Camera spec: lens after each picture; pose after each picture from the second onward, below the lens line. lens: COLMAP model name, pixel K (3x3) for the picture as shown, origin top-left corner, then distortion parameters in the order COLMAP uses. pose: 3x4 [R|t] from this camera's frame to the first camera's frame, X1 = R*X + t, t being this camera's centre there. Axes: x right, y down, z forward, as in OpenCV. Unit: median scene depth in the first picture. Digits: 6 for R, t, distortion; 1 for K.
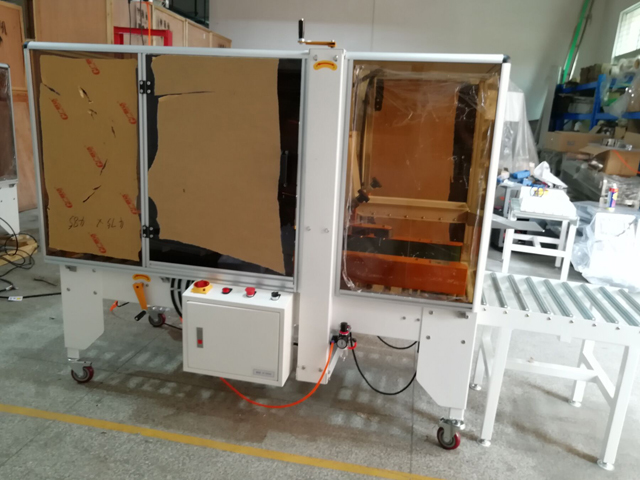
lens RADIAL K [[527.9, 0, 320.0], [0, 527.9, 240.0], [0, 0, 1]] dist [-0.005280, 0.006145]
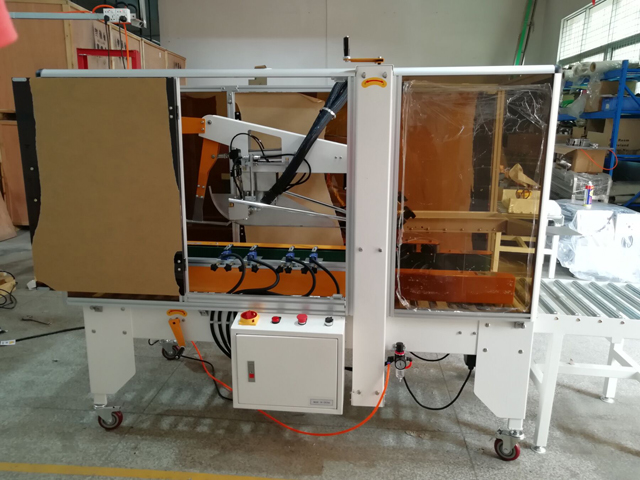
lens RADIAL K [[518.0, 0, 320.0], [0, 518.0, 240.0], [0, 0, 1]] dist [0.005117, 0.012190]
pose [[0.992920, -0.068786, 0.096844, -0.166396], [0.070440, 0.997421, -0.013761, -0.027850], [-0.095648, 0.020486, 0.995204, 0.048622]]
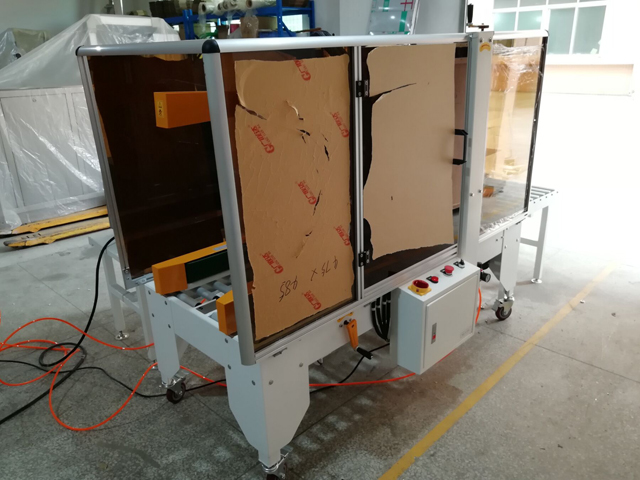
lens RADIAL K [[527.9, 0, 320.0], [0, 527.9, 240.0], [0, 0, 1]] dist [-0.005280, 0.006145]
pose [[0.542757, -0.360207, 0.758726, -0.966926], [0.257184, 0.931248, 0.258135, -0.271874], [-0.799544, 0.055028, 0.598081, 0.525870]]
